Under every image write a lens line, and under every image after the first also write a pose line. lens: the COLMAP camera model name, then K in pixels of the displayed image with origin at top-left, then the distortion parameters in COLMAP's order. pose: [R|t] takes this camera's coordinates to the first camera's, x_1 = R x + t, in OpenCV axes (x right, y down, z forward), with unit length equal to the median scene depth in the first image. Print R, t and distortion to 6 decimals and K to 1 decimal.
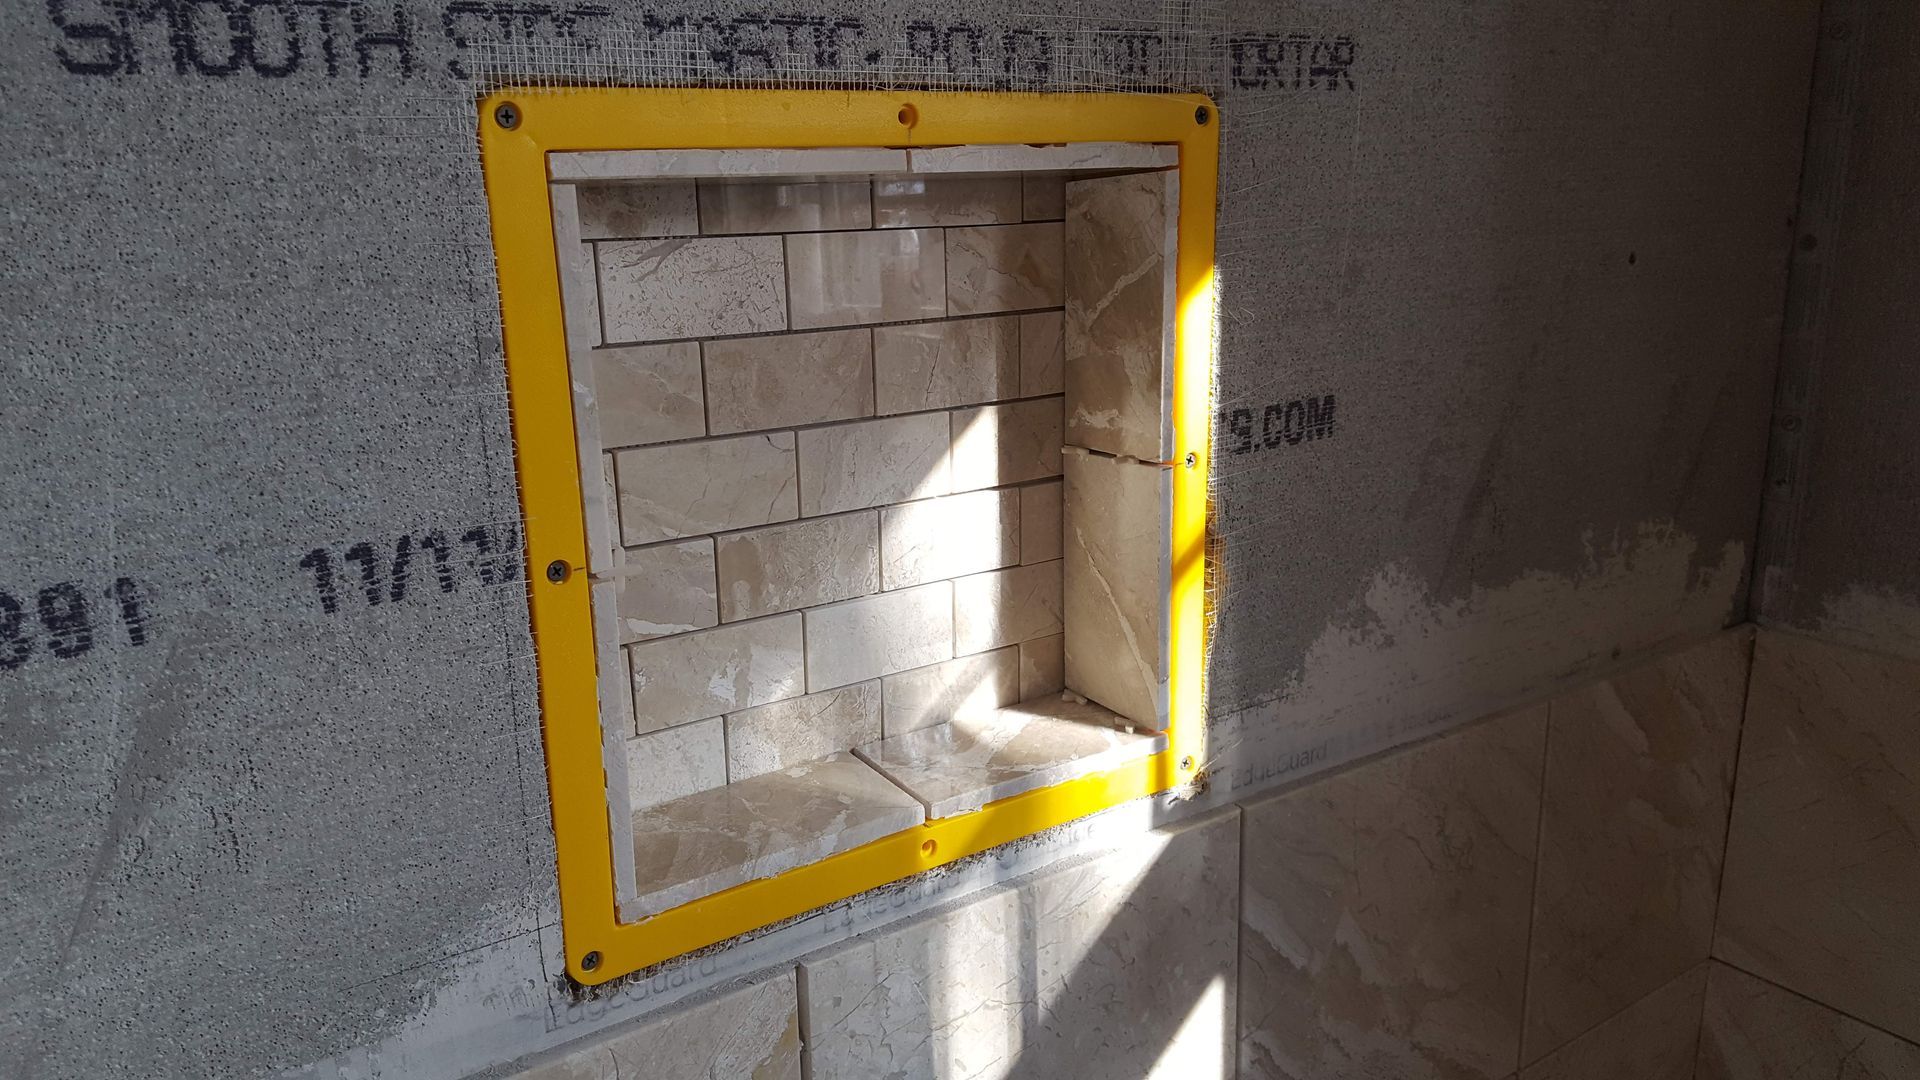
lens RADIAL K [[1411.1, 0, 950.4], [0, 1411.1, 547.7], [0, 0, 1]] dist [0.127260, -0.179920]
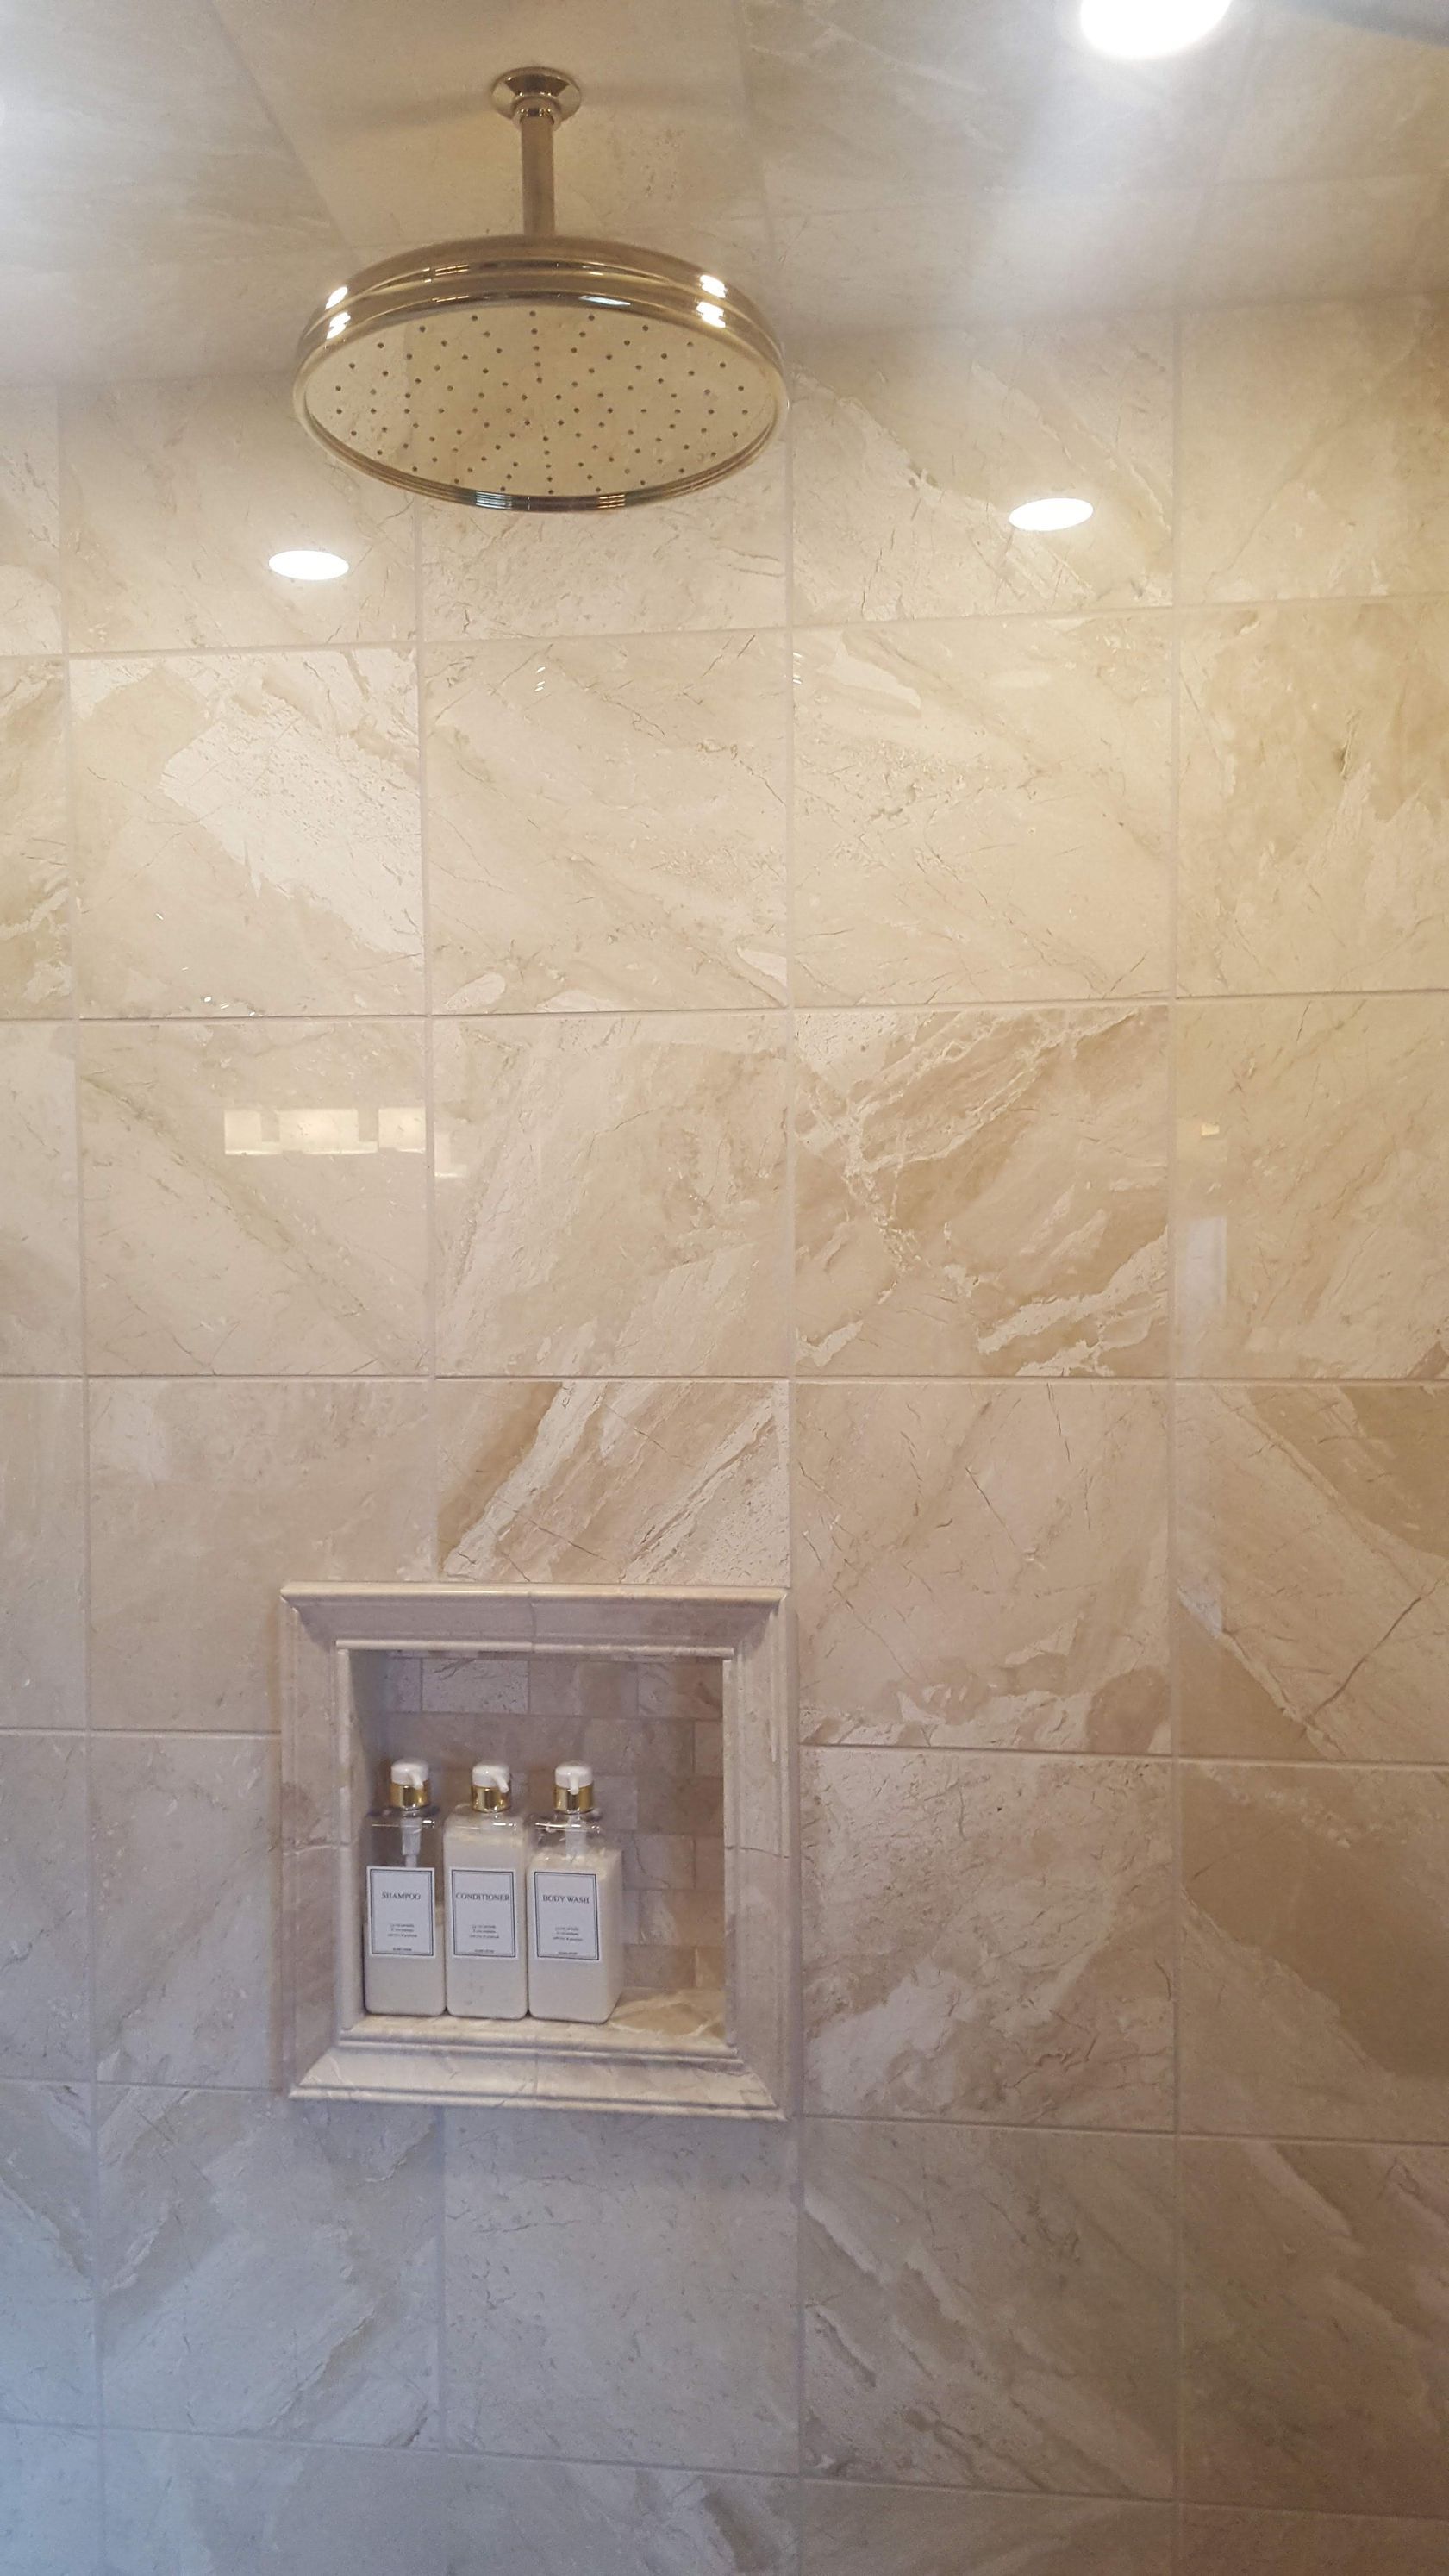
lens RADIAL K [[1809.8, 0, 711.3], [0, 1809.8, 1299.8], [0, 0, 1]] dist [0.104101, -0.156499]
pose [[0.752419, 0.036429, -0.657677, 1.107258], [-0.175475, 0.973473, -0.146832, -0.264380], [0.634882, 0.225885, 0.738851, -0.460522]]
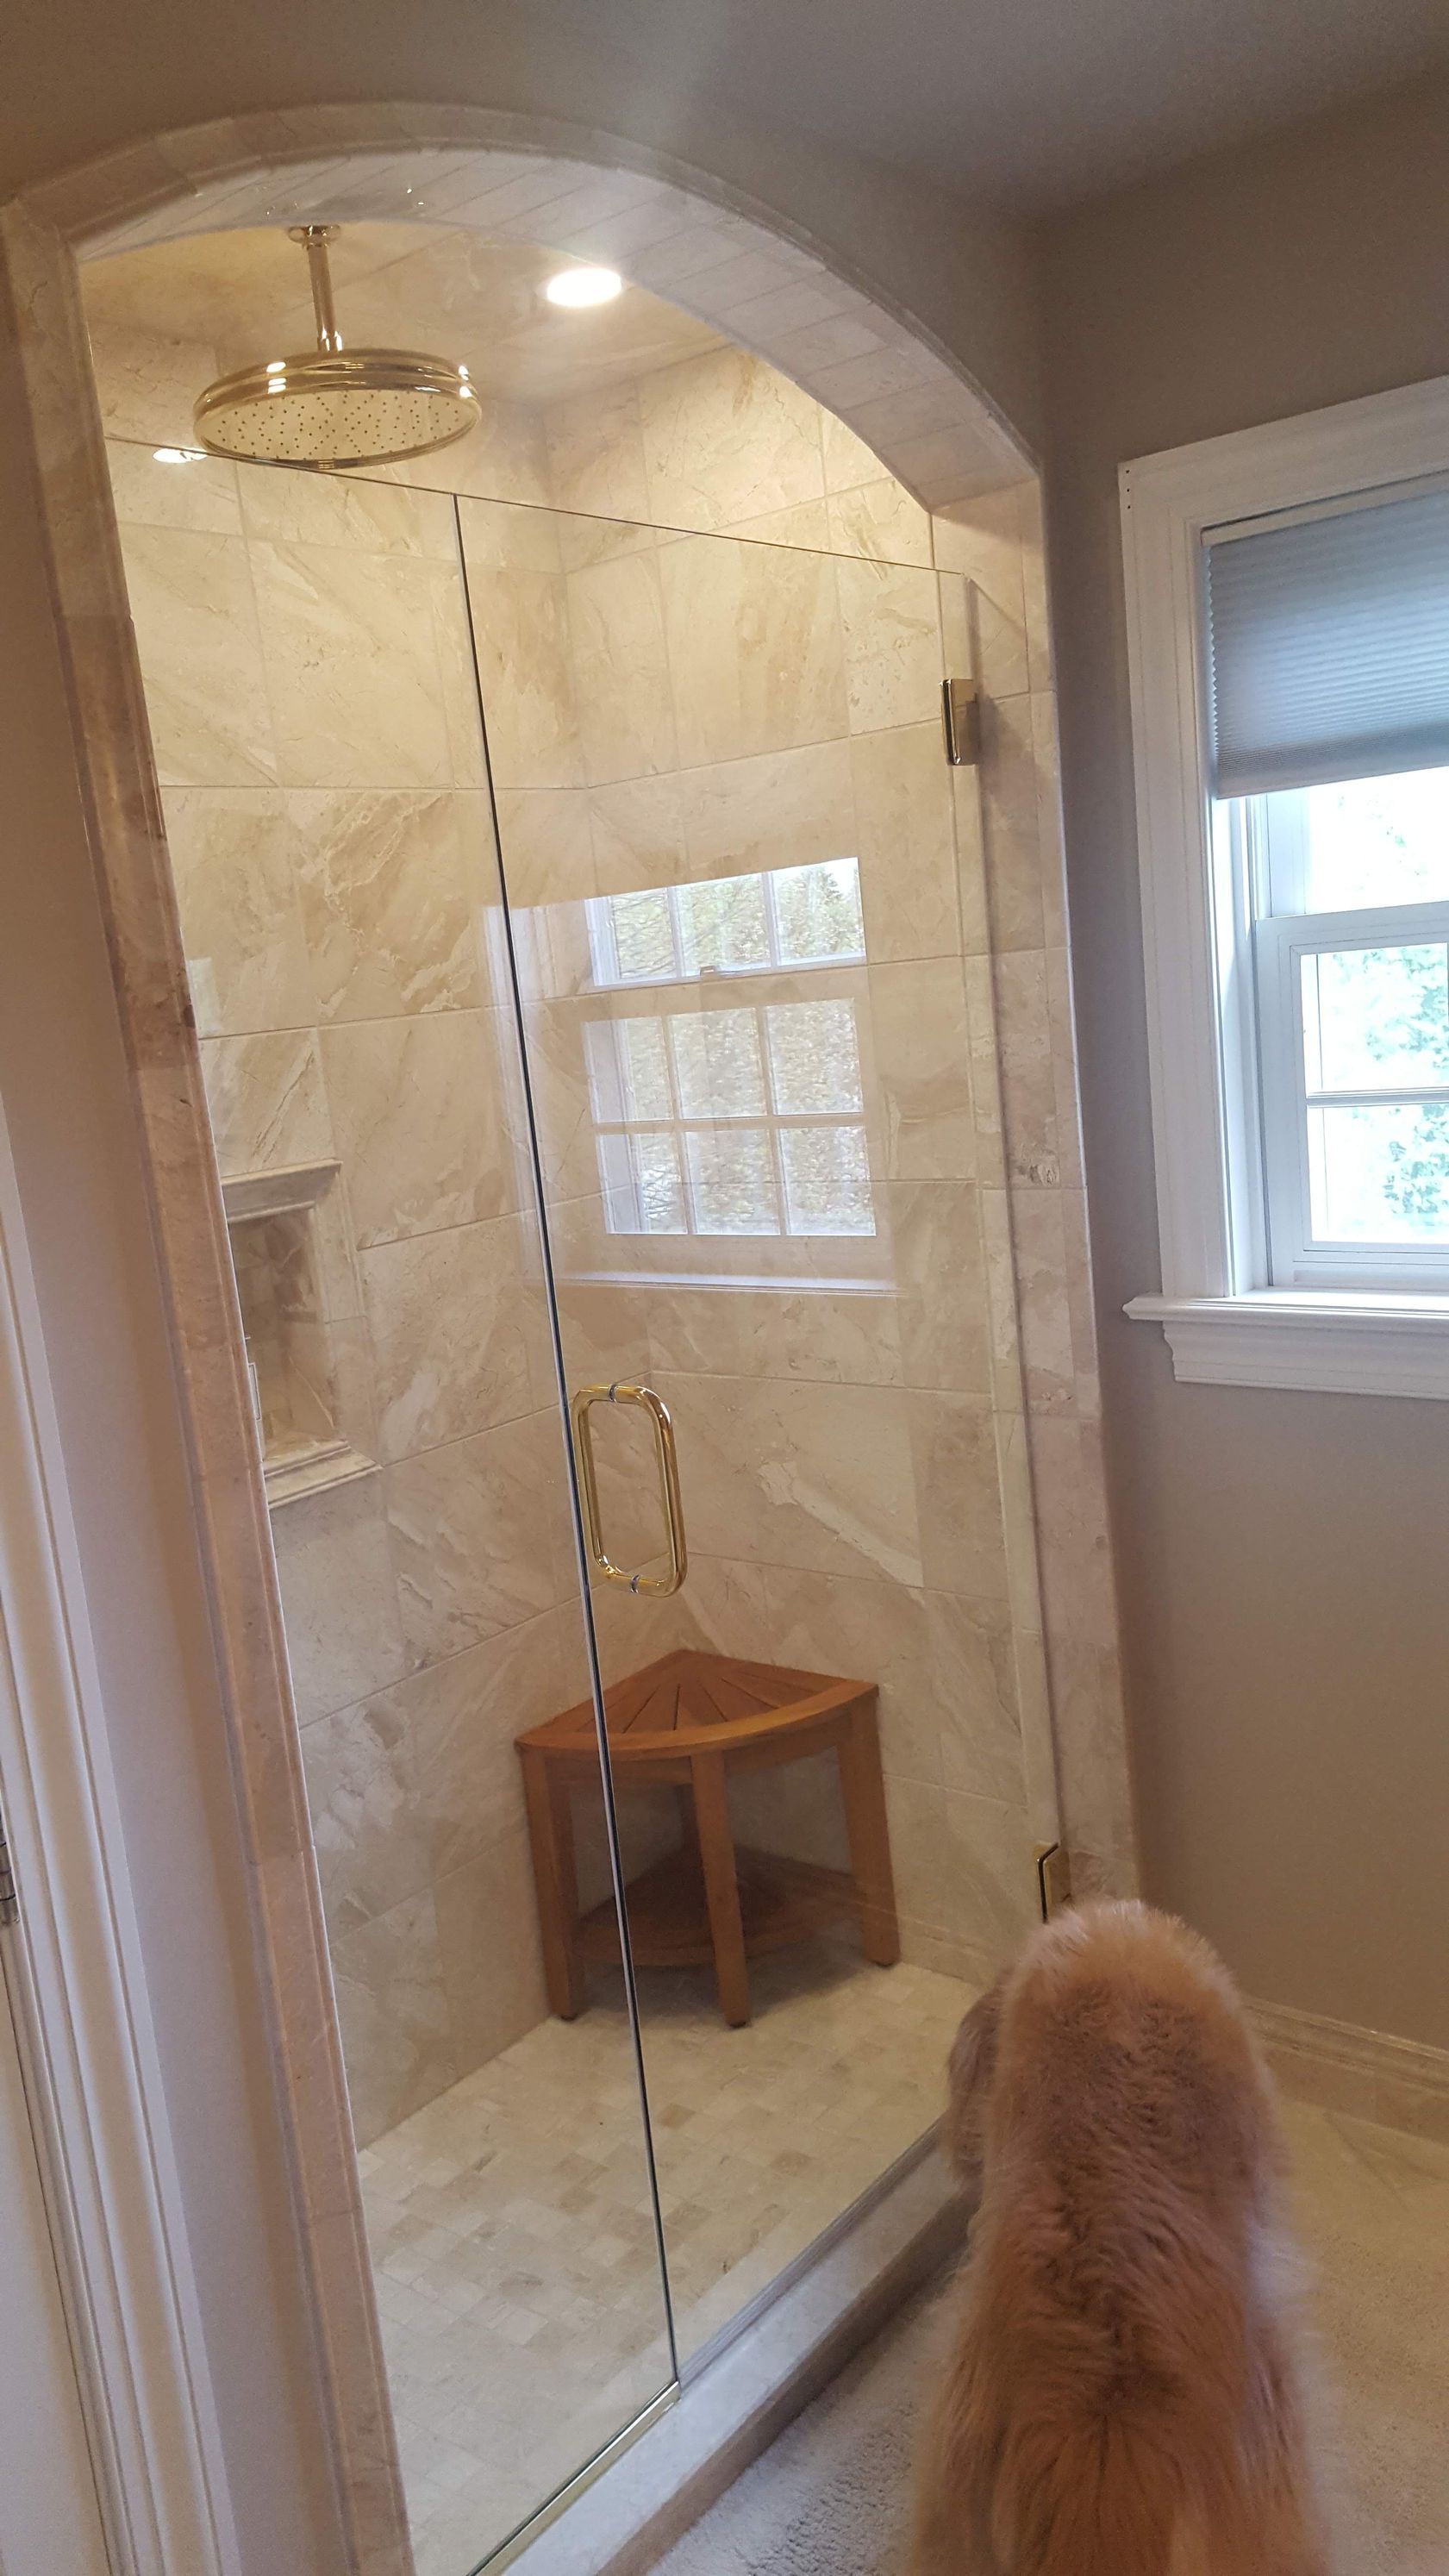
lens RADIAL K [[1893.1, 0, 702.3], [0, 1893.1, 1287.1], [0, 0, 1]] dist [0.127260, -0.179920]
pose [[0.956573, -0.125027, 0.263317, -0.056579], [0.150841, 0.985305, -0.080136, 0.190613], [-0.249428, 0.116375, 0.961375, -1.821111]]
